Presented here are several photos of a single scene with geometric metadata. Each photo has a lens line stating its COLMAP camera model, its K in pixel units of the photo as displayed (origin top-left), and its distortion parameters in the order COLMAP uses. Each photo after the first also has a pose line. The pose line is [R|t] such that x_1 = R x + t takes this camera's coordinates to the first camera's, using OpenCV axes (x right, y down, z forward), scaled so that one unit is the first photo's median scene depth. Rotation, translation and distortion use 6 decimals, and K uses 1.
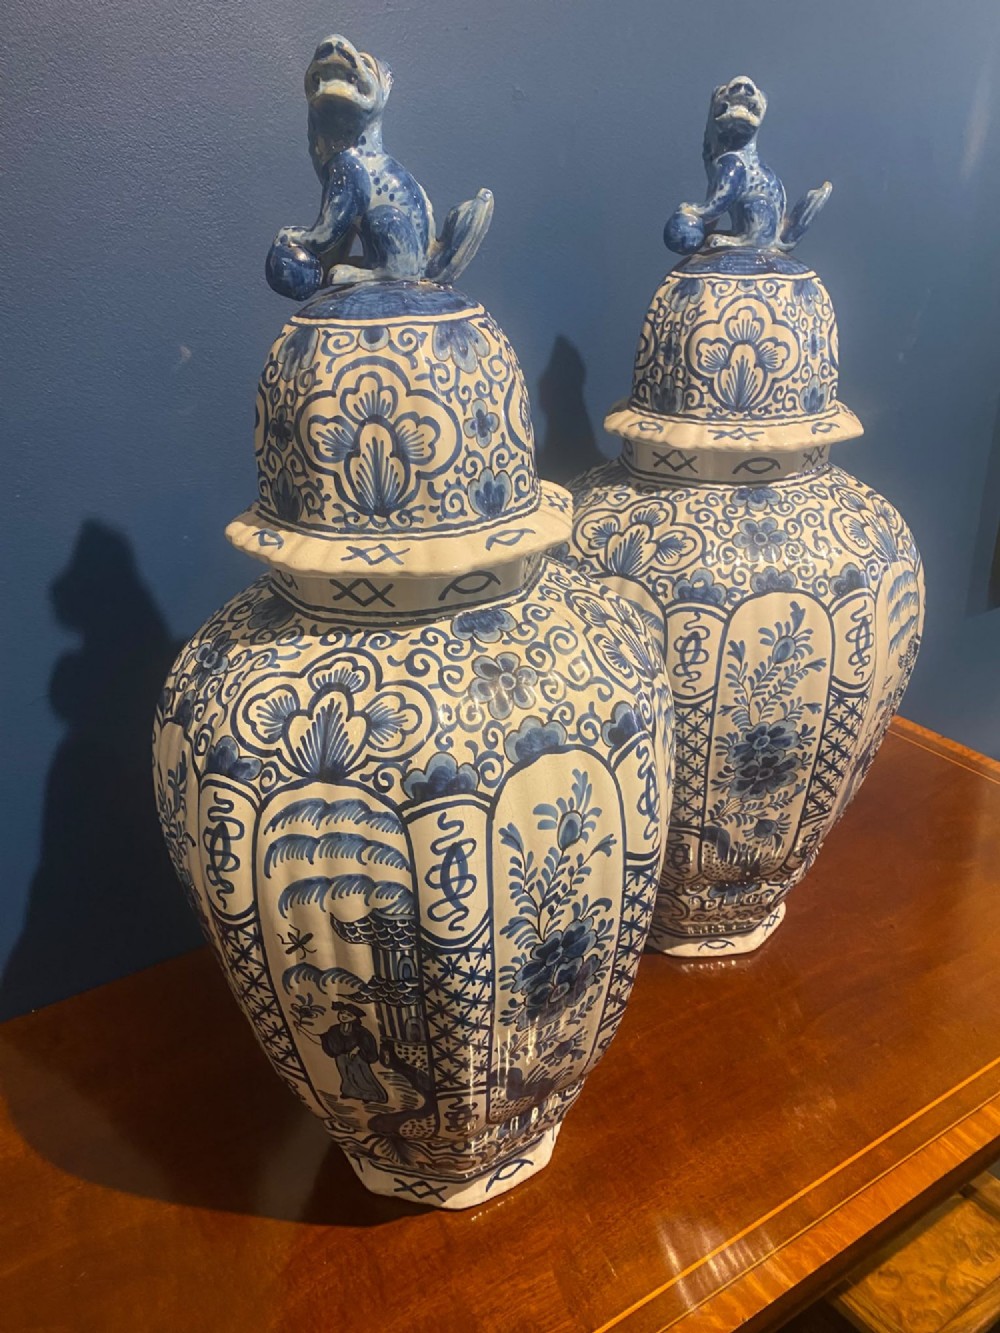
lens RADIAL K [[1031.2, 0, 511.3], [0, 1031.2, 660.8], [0, 0, 1]] dist [0.050826, -0.098442]
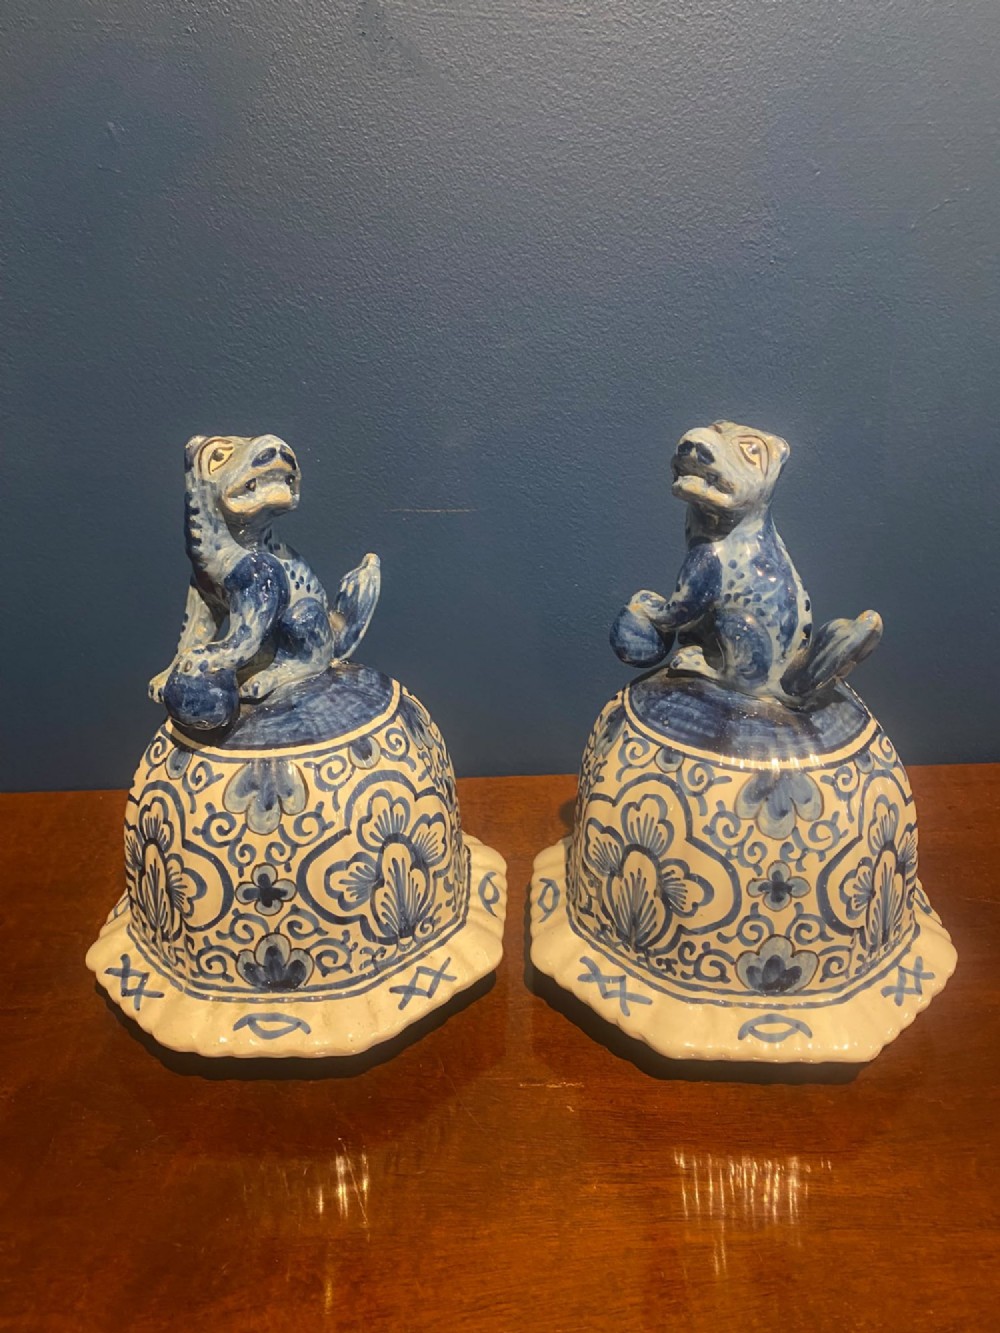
lens RADIAL K [[1031.2, 0, 510.1], [0, 1031.2, 646.8], [0, 0, 1]] dist [0.050826, -0.098442]
pose [[0.667235, -0.265765, 0.695820, -0.598883], [0.307582, 0.949120, 0.067565, -0.397313], [-0.678373, 0.168940, 0.715031, 0.274812]]
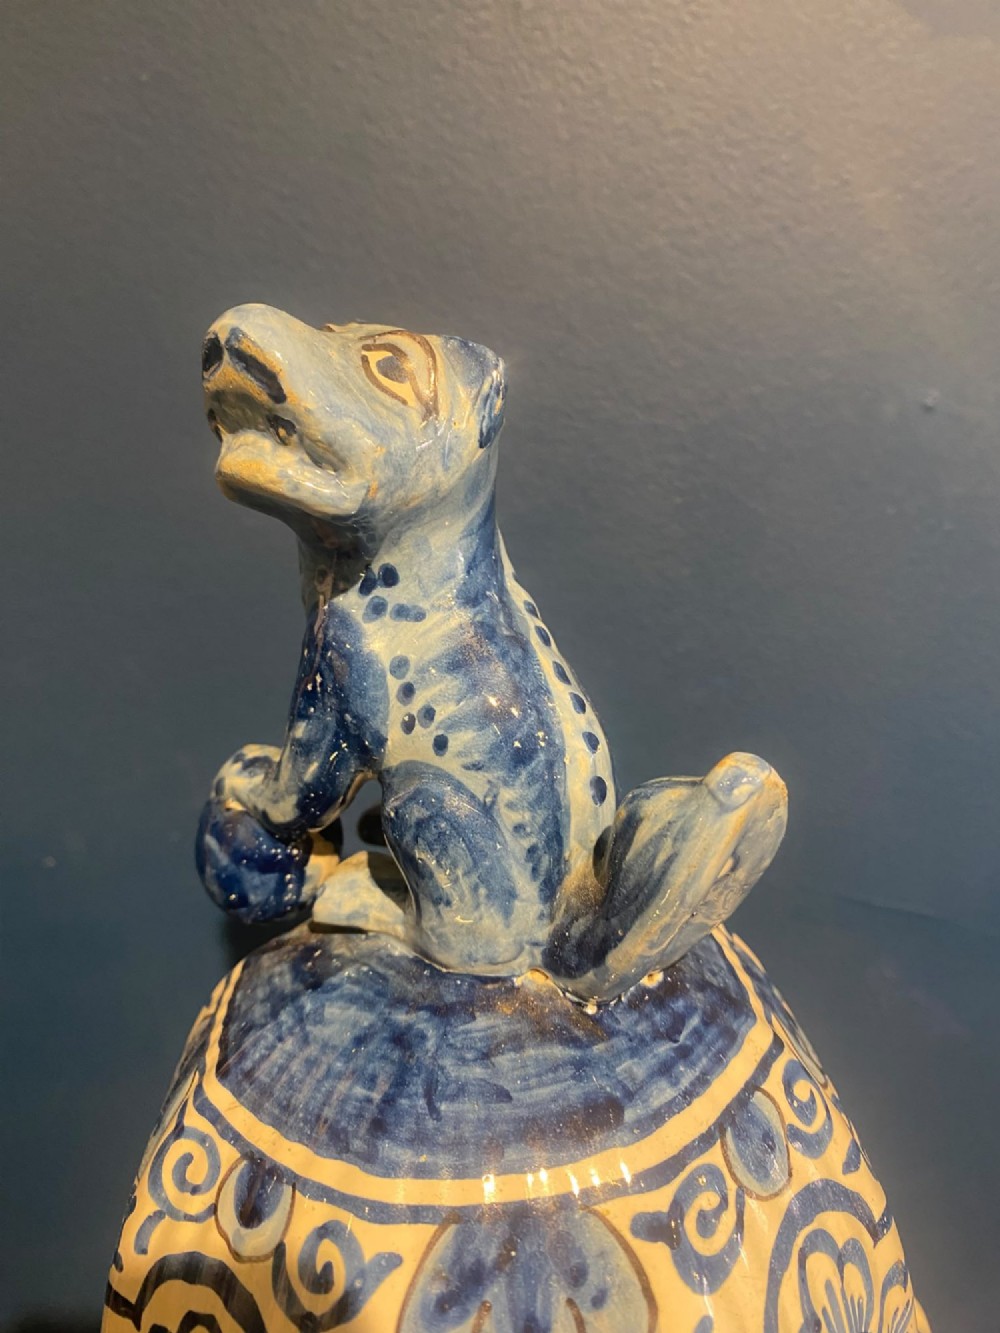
lens RADIAL K [[1031.2, 0, 502.5], [0, 1031.2, 641.0], [0, 0, 1]] dist [0.050826, -0.098442]
pose [[0.799231, 0.134178, -0.585856, 0.082036], [-0.211631, 0.975161, -0.065369, -0.450580], [0.562532, 0.176230, 0.807775, 0.728101]]
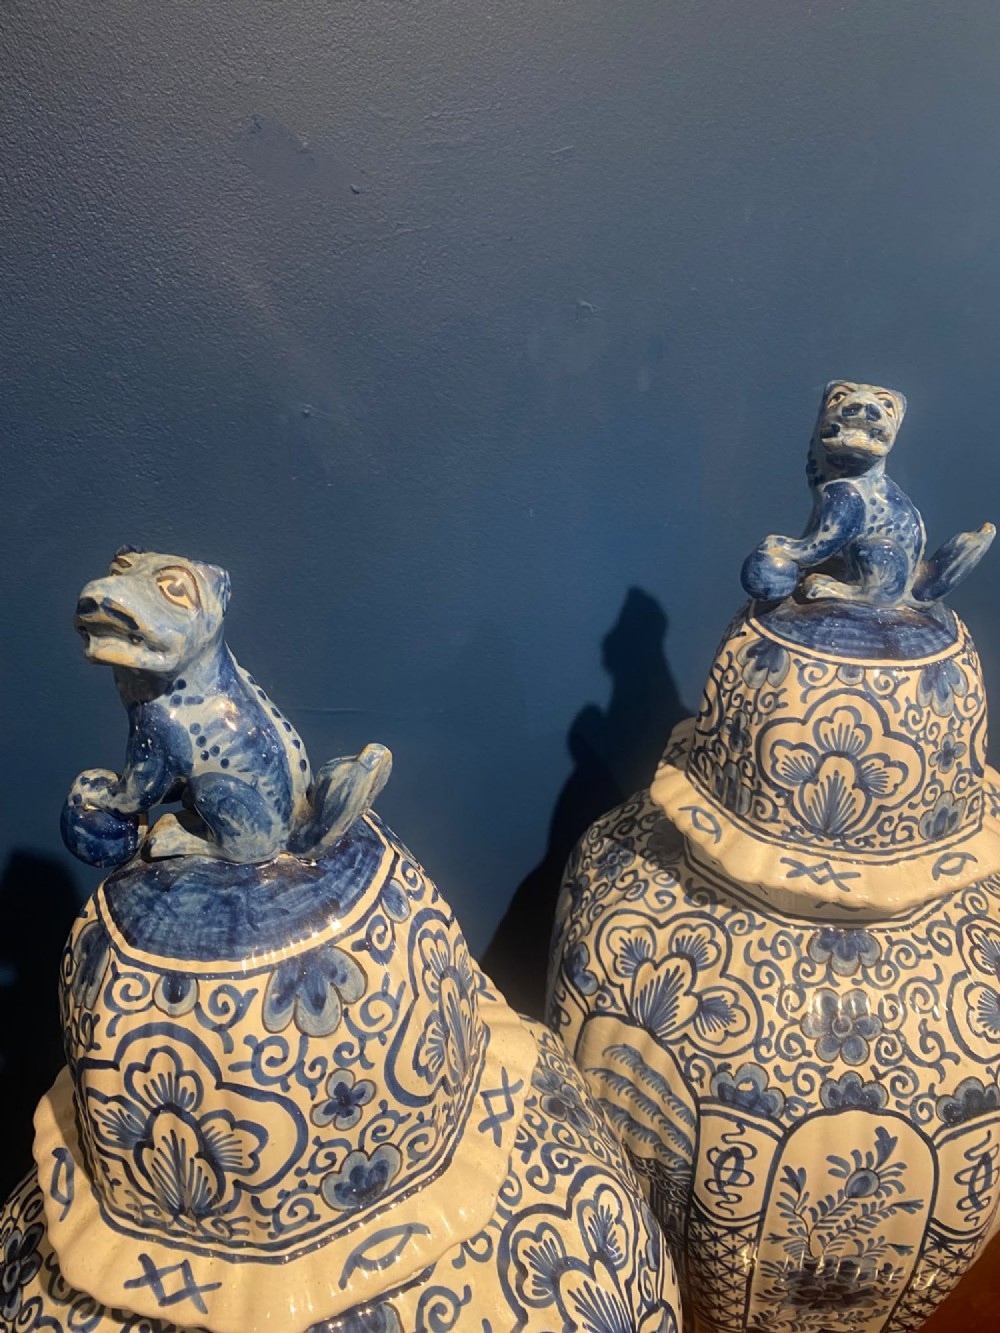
lens RADIAL K [[1031.2, 0, 506.8], [0, 1031.2, 661.7], [0, 0, 1]] dist [0.050826, -0.098442]
pose [[0.982921, 0.075786, -0.167701, 0.160327], [-0.066290, 0.995902, 0.061520, -0.549357], [0.171677, -0.049352, 0.983916, 0.381853]]
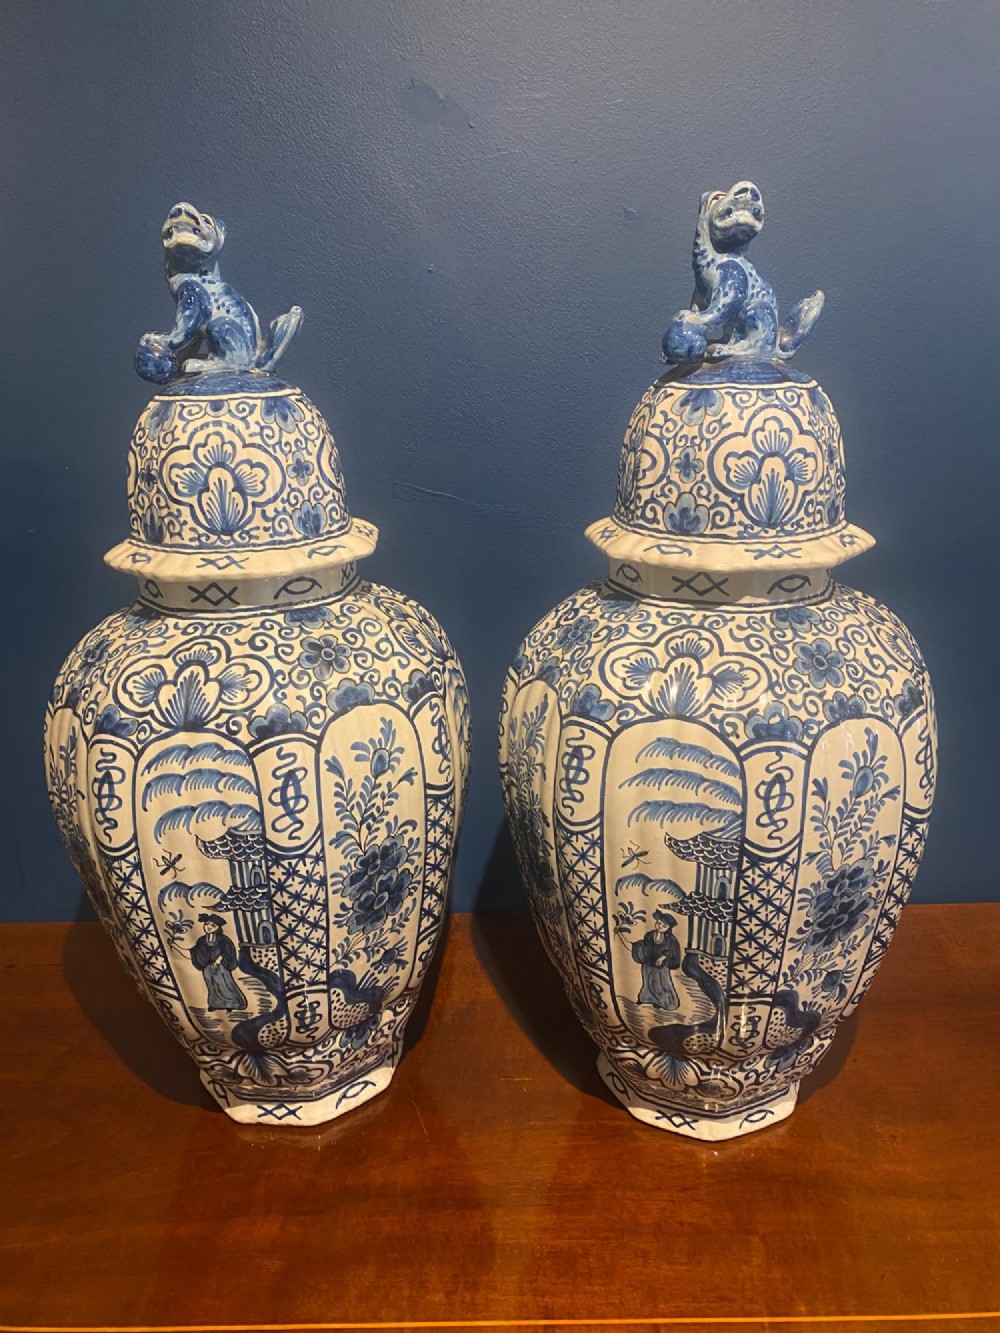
lens RADIAL K [[1031.2, 0, 526.9], [0, 1031.2, 648.6], [0, 0, 1]] dist [0.050826, -0.098442]
pose [[0.988567, -0.044864, 0.143951, 0.059639], [0.061626, 0.991547, -0.114182, 0.182679], [-0.137611, 0.121748, 0.982975, -0.363440]]
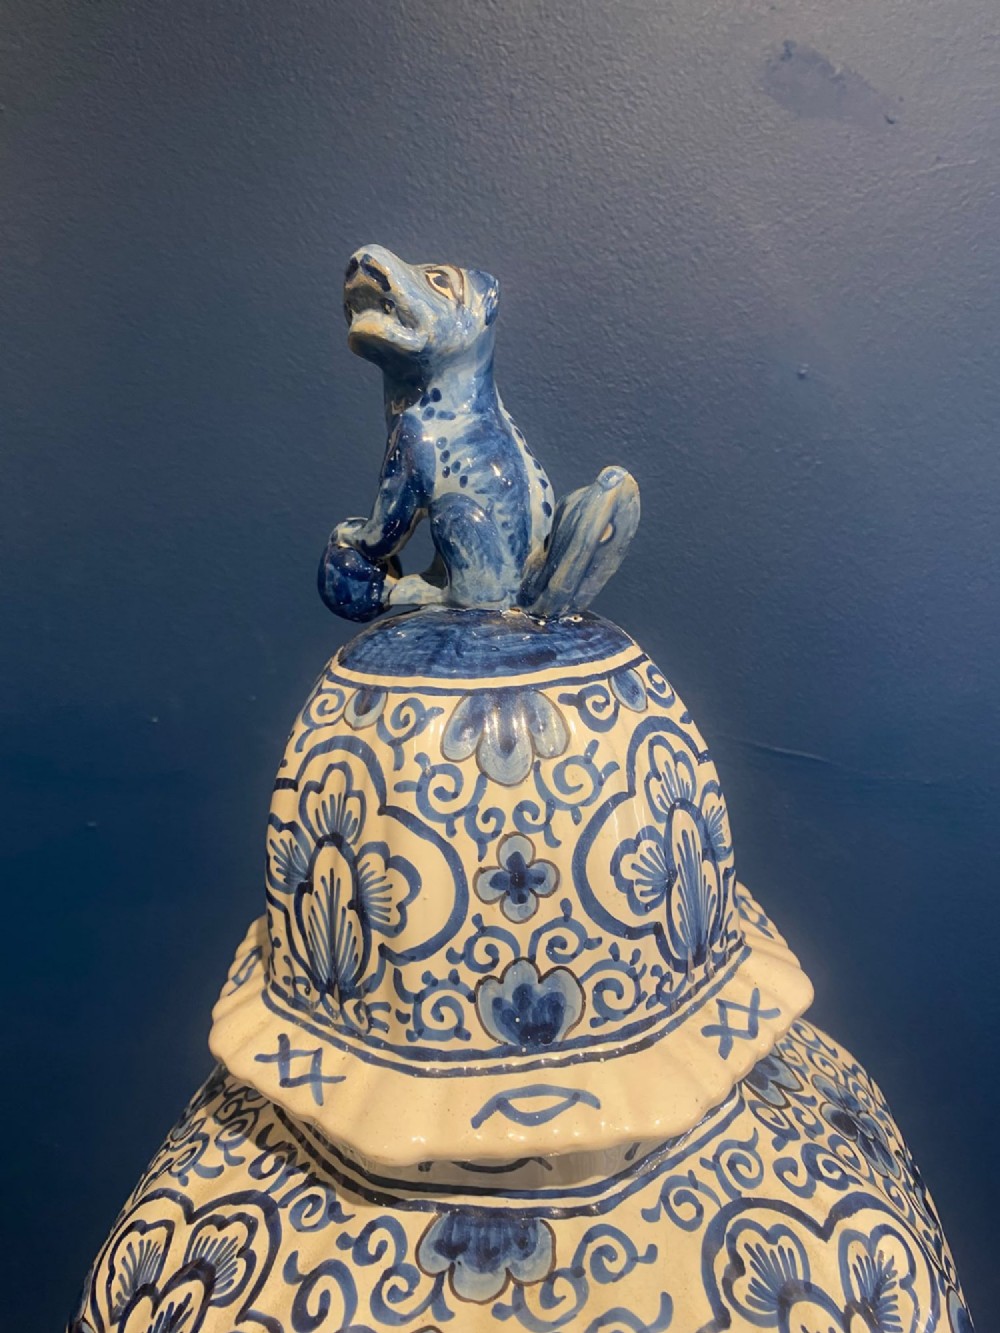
lens RADIAL K [[1031.2, 0, 504.0], [0, 1031.2, 648.4], [0, 0, 1]] dist [0.050826, -0.098442]
pose [[0.799836, 0.107432, -0.590526, 0.266508], [-0.218867, 0.968313, -0.120282, -0.276971], [0.558891, 0.225453, 0.798005, 0.538140]]
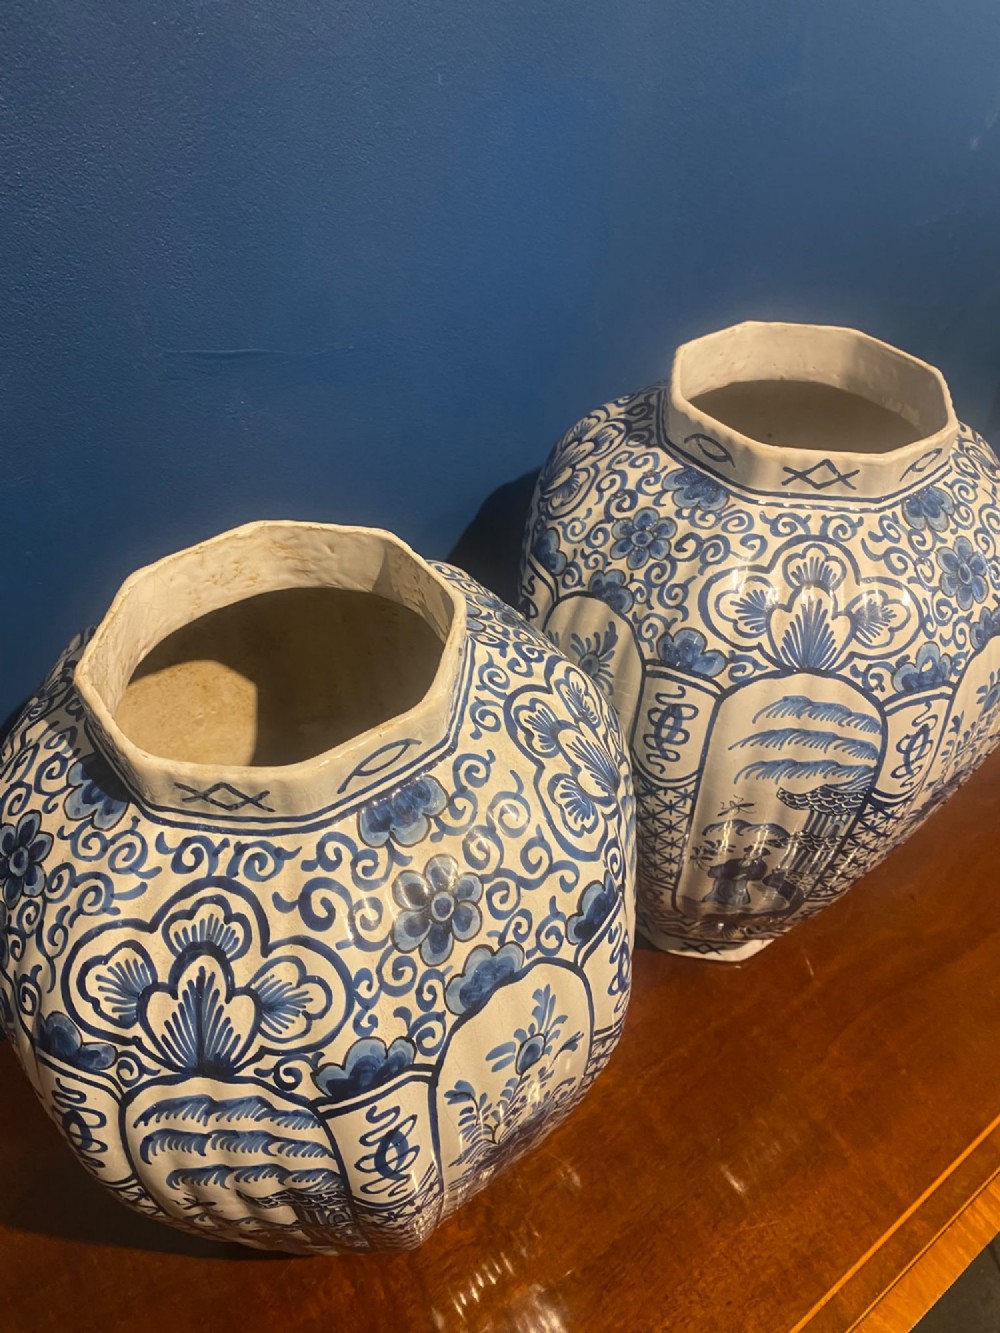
lens RADIAL K [[1031.2, 0, 514.6], [0, 1031.2, 665.2], [0, 0, 1]] dist [0.050826, -0.098442]
pose [[0.991384, -0.071259, 0.109909, -0.021682], [0.030727, 0.942178, 0.333702, -0.385813], [-0.127333, -0.327450, 0.936249, 0.356379]]
